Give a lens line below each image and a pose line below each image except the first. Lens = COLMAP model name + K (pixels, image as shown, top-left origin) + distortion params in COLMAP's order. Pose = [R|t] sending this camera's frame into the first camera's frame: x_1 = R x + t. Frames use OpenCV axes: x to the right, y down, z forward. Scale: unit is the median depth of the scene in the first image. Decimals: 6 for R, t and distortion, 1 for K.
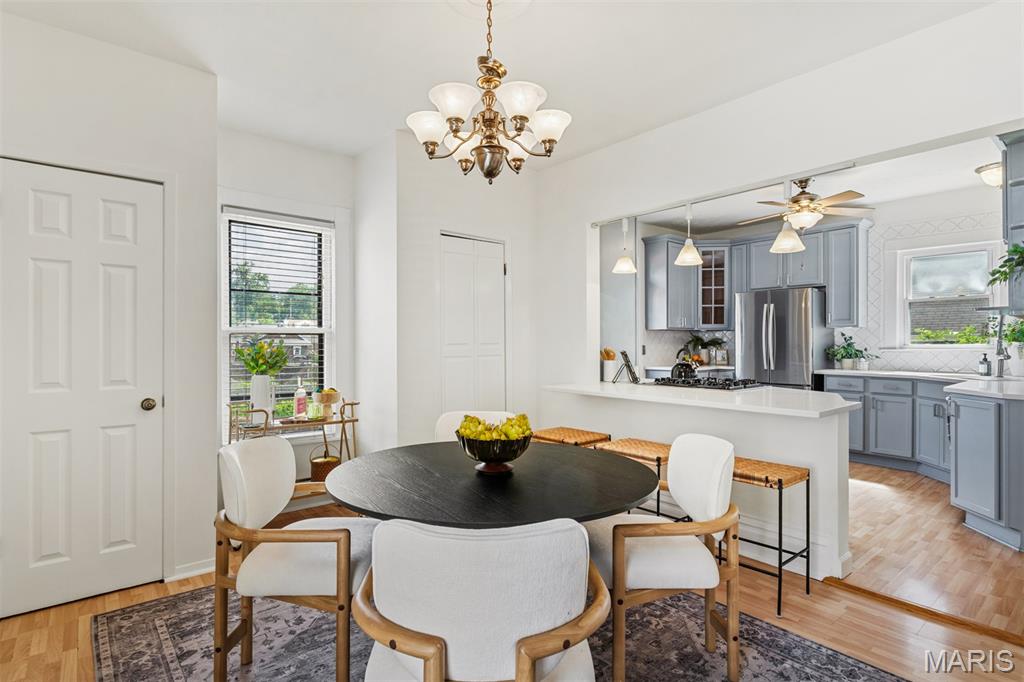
lens RADIAL K [[524.4, 0, 509.6], [0, 524.4, 344.8], [0, 0, 1]] dist [-0.004952, -0.000314]
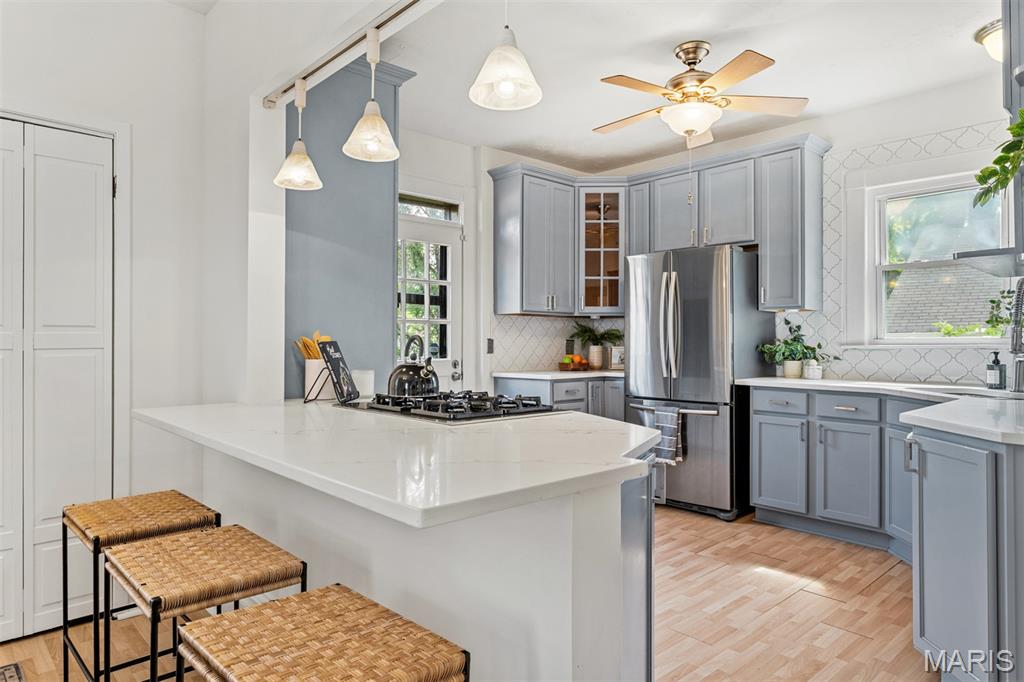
lens RADIAL K [[637.6, 0, 511.0], [0, 637.6, 336.2], [0, 0, 1]] dist [-0.008487, 0.001263]
pose [[0.998561, 0.006615, 0.053220, 0.274877], [-0.005751, 0.999849, -0.016388, 0.011908], [-0.053320, 0.016059, 0.998448, 0.263577]]
